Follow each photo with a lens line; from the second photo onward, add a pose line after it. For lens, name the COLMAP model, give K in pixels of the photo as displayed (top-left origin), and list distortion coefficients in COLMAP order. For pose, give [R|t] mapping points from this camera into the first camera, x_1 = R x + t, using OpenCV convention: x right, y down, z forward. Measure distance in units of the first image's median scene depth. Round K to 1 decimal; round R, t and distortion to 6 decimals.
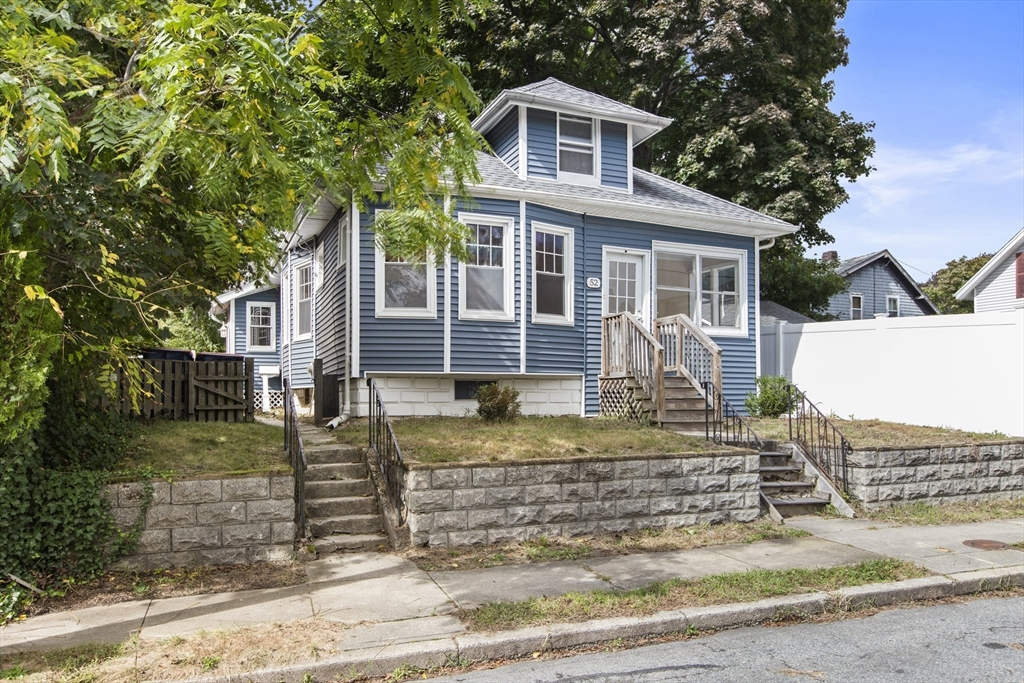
lens RADIAL K [[734.8, 0, 517.6], [0, 734.8, 386.6], [0, 0, 1]] dist [0.004476, 0.003015]
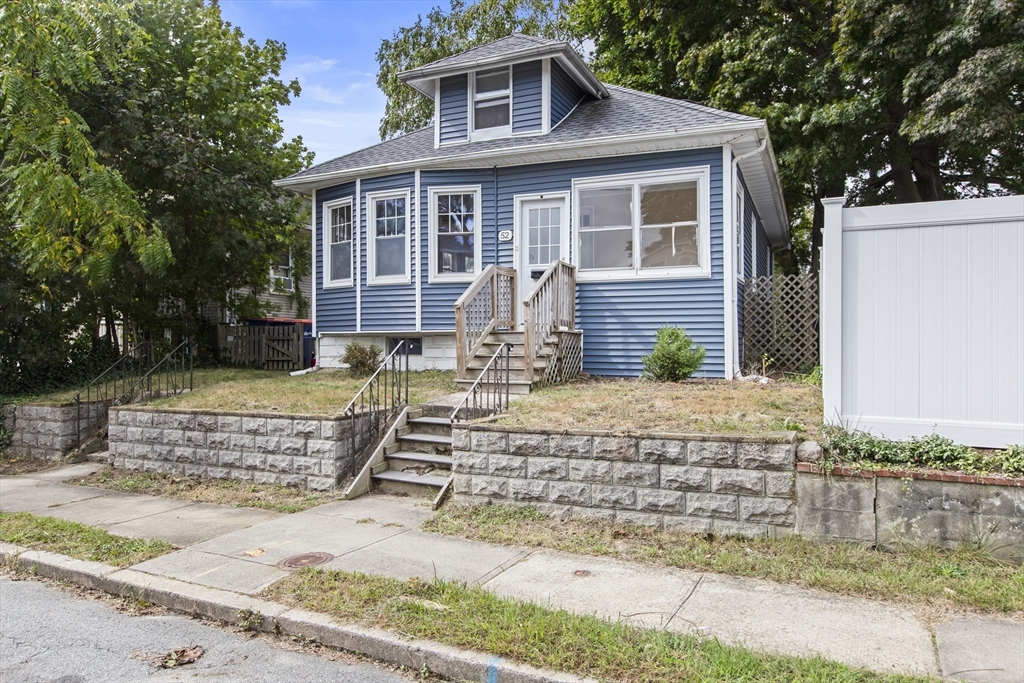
lens RADIAL K [[659.7, 0, 513.9], [0, 659.7, 343.3], [0, 0, 1]] dist [0.009278, -0.004688]
pose [[0.691167, -0.001790, -0.722693, 0.995545], [0.014810, 0.999822, 0.011687, -0.011399], [0.722543, -0.018780, 0.691070, 0.535888]]
